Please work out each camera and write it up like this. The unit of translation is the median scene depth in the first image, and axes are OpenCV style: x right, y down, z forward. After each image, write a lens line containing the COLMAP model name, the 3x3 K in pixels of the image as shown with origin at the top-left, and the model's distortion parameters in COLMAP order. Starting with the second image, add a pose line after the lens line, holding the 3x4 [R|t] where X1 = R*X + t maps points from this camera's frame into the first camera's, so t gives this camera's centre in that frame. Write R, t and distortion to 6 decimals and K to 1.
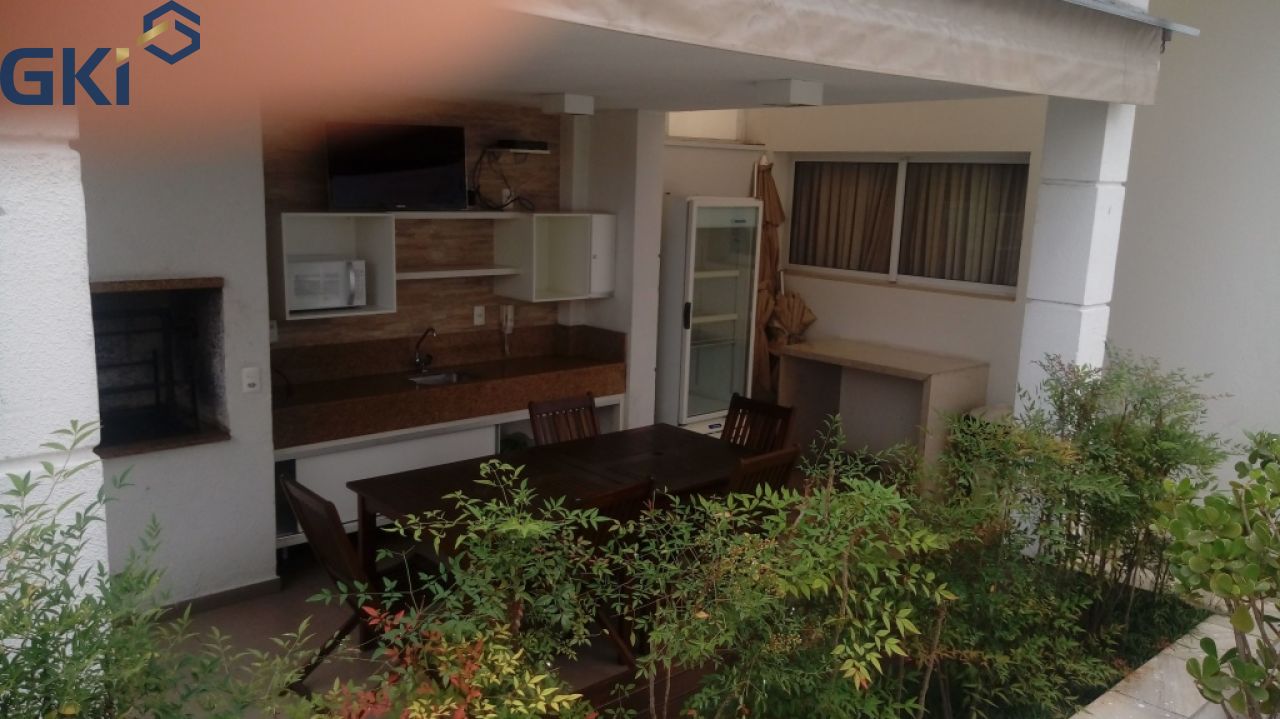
lens RADIAL K [[980.3, 0, 639.4], [0, 980.3, 362.3], [0, 0, 1]] dist [-0.031704, -0.002470]
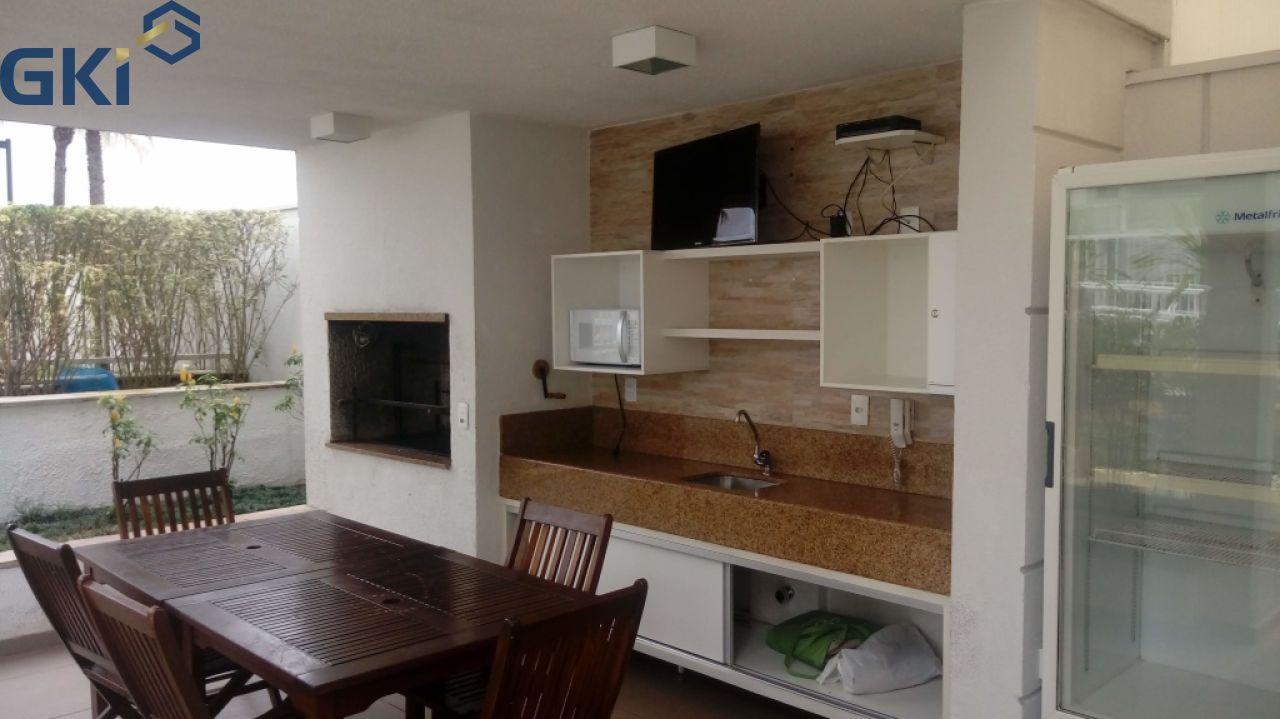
lens RADIAL K [[980.3, 0, 640.5], [0, 980.3, 357.2], [0, 0, 1]] dist [-0.031704, -0.002470]
pose [[0.042589, 0.016912, -0.998950, 0.486553], [-0.178046, 0.983980, 0.009068, -0.065040], [0.983100, 0.177473, 0.044918, 0.867085]]
